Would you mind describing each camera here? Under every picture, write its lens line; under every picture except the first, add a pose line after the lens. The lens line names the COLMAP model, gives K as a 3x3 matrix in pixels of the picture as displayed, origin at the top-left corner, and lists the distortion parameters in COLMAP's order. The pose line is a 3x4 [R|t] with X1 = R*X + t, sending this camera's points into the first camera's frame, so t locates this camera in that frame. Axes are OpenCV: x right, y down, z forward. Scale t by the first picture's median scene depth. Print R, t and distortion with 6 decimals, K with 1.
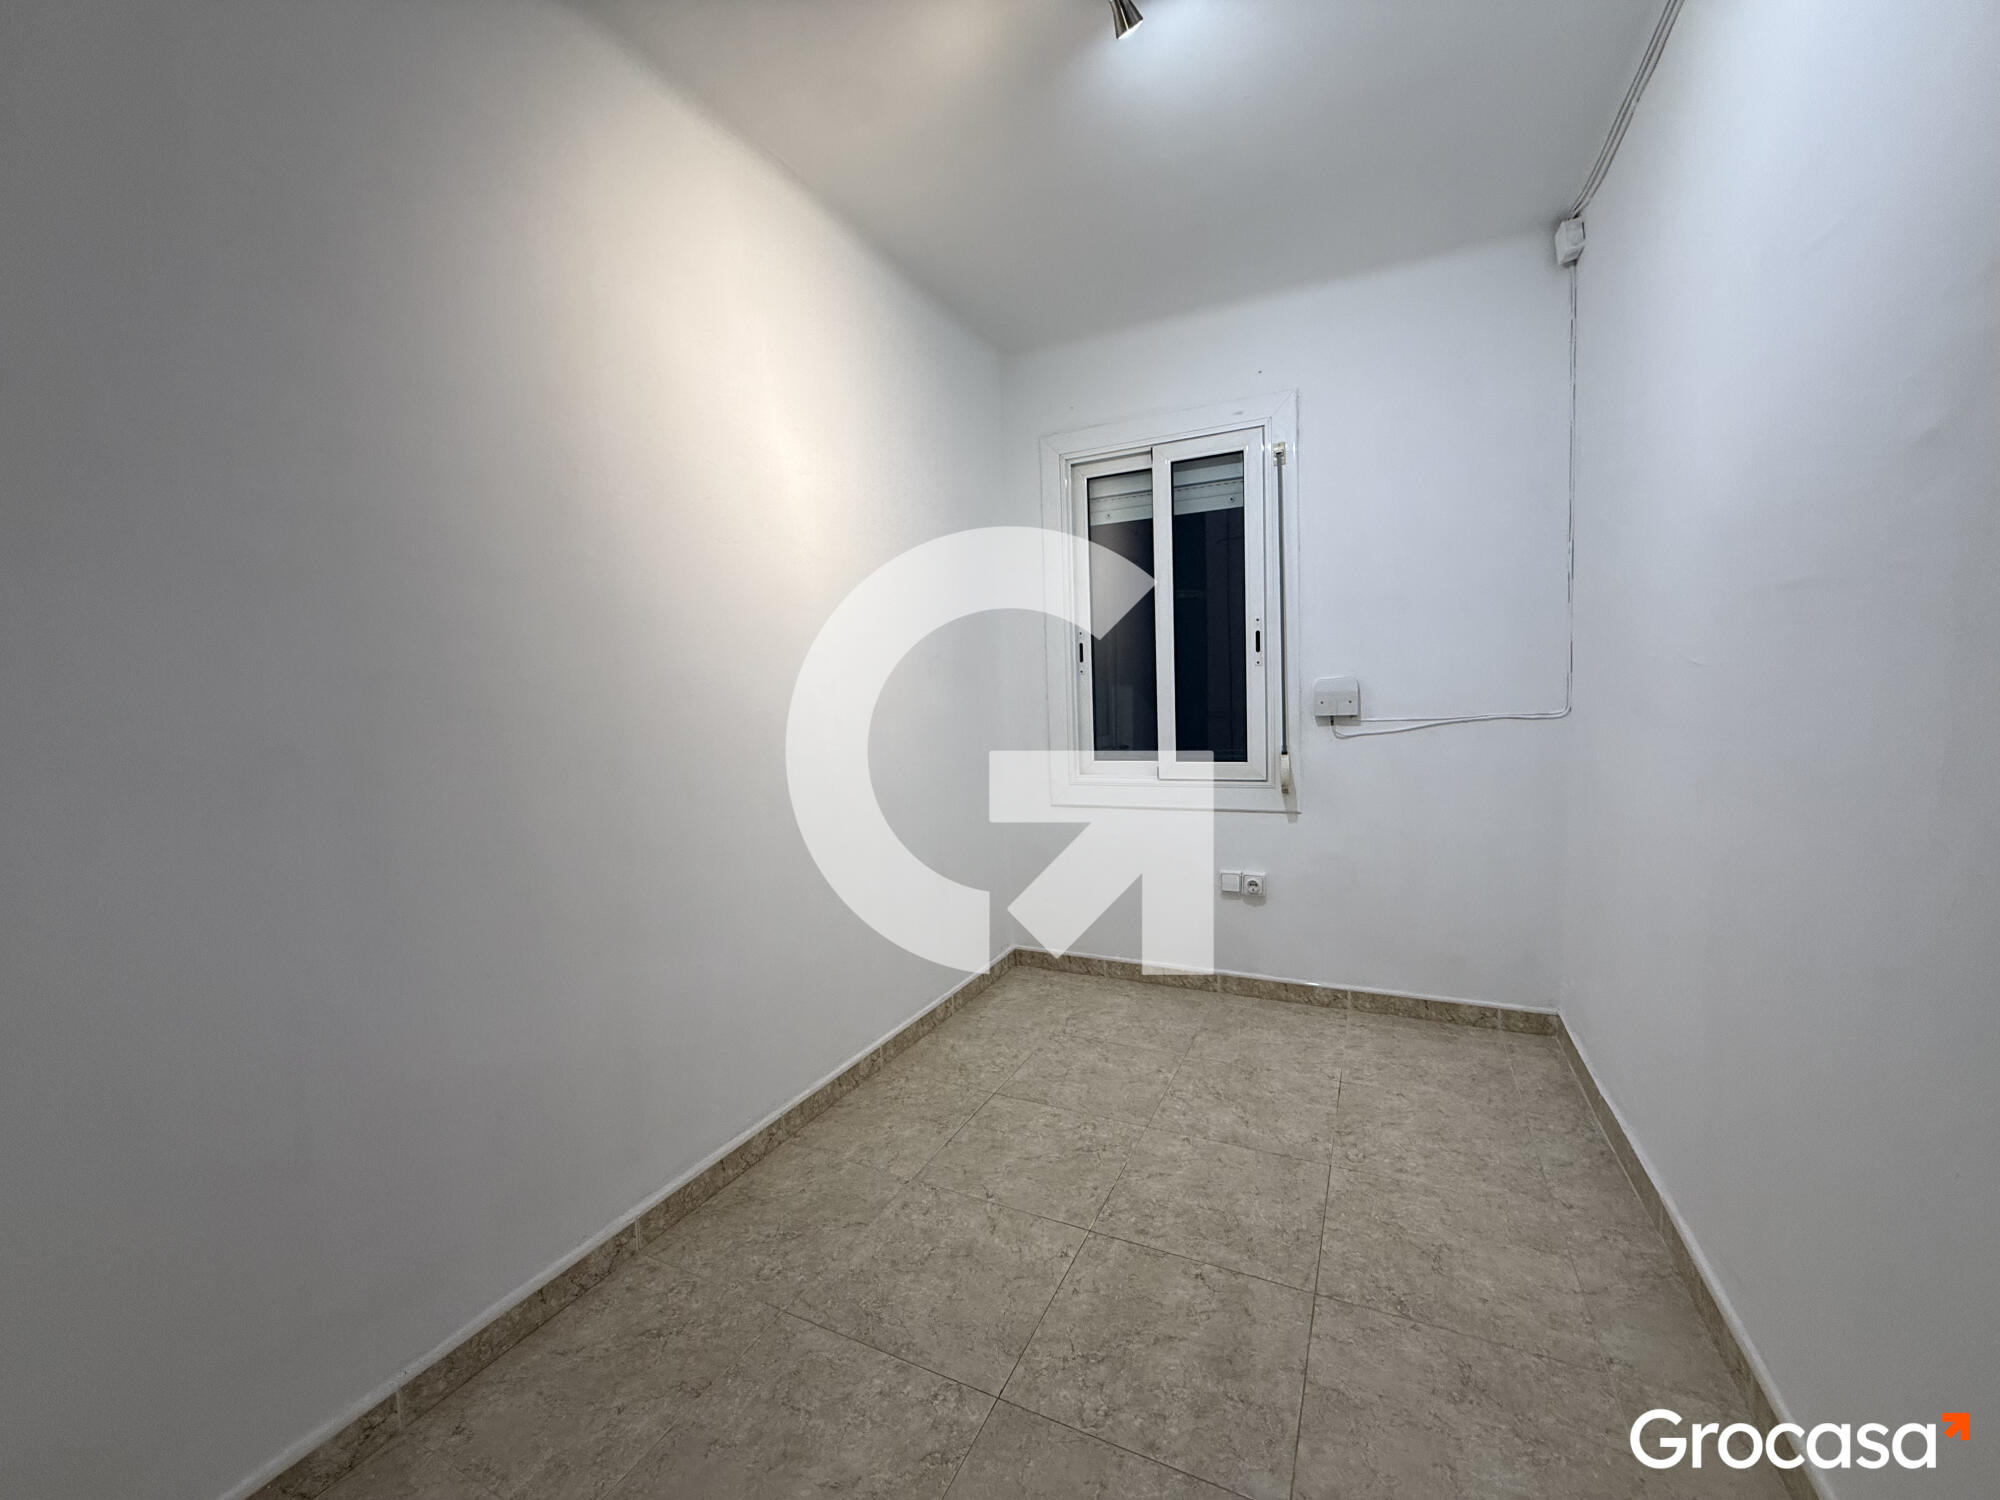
lens RADIAL K [[798.4, 0, 1005.0], [0, 798.4, 759.5], [0, 0, 1]] dist [-0.001526, 0.000220]
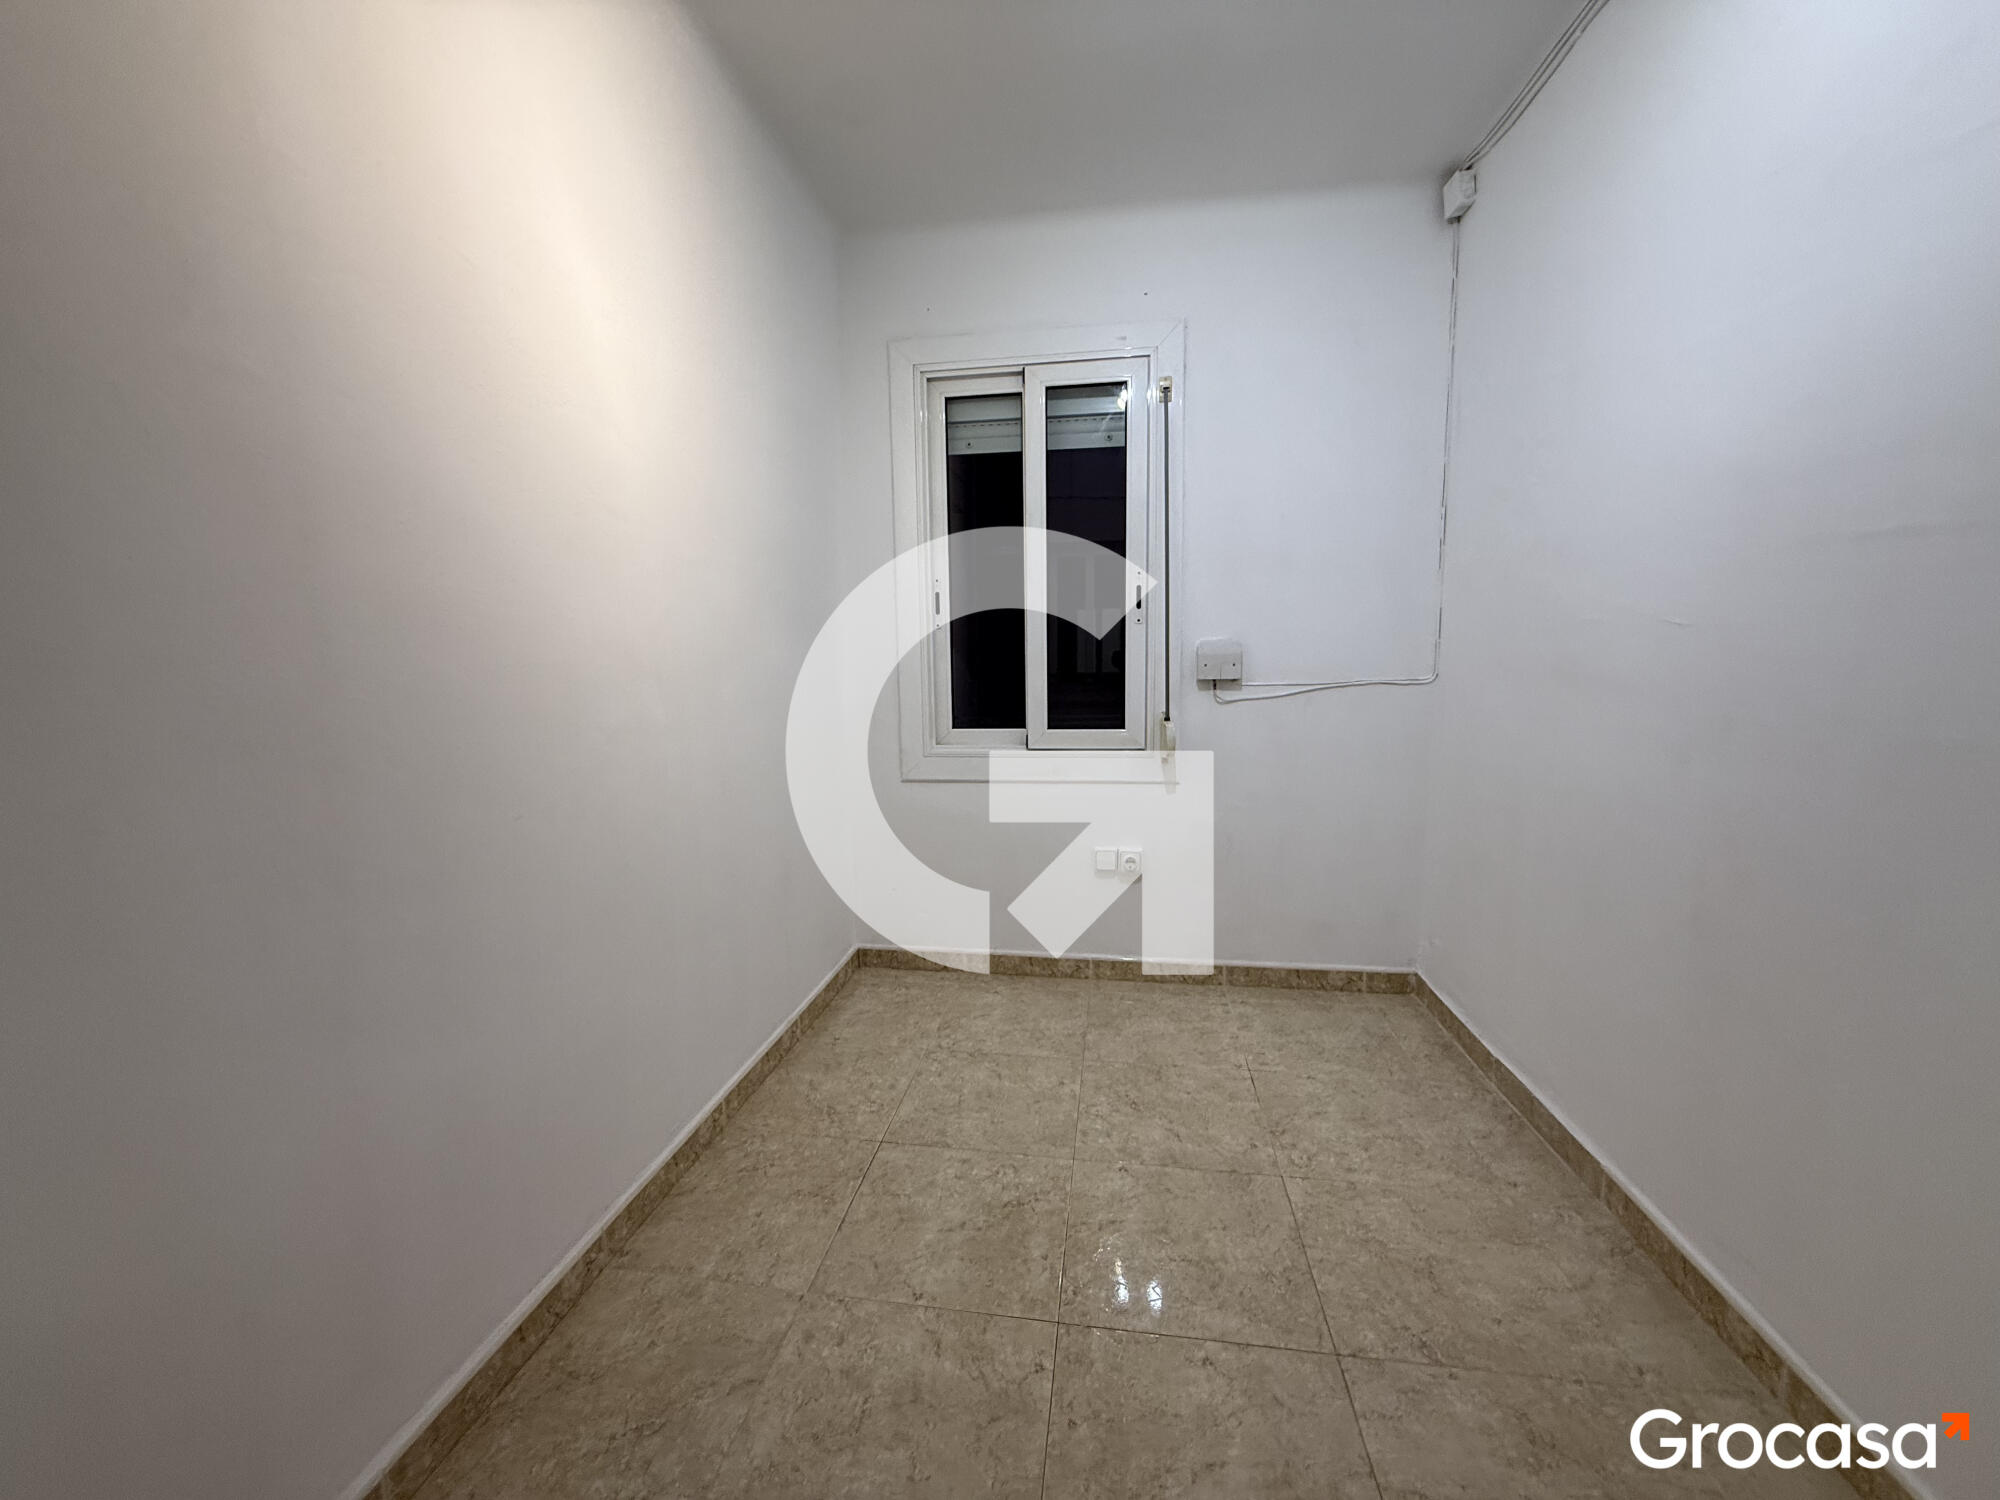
lens RADIAL K [[798.4, 0, 1006.0], [0, 798.4, 757.6], [0, 0, 1]] dist [-0.001526, 0.000220]
pose [[0.955902, -0.017304, 0.293175, -0.127831], [0.005935, 0.999197, 0.039623, -0.001955], [-0.293625, -0.036136, 0.955237, 0.213870]]
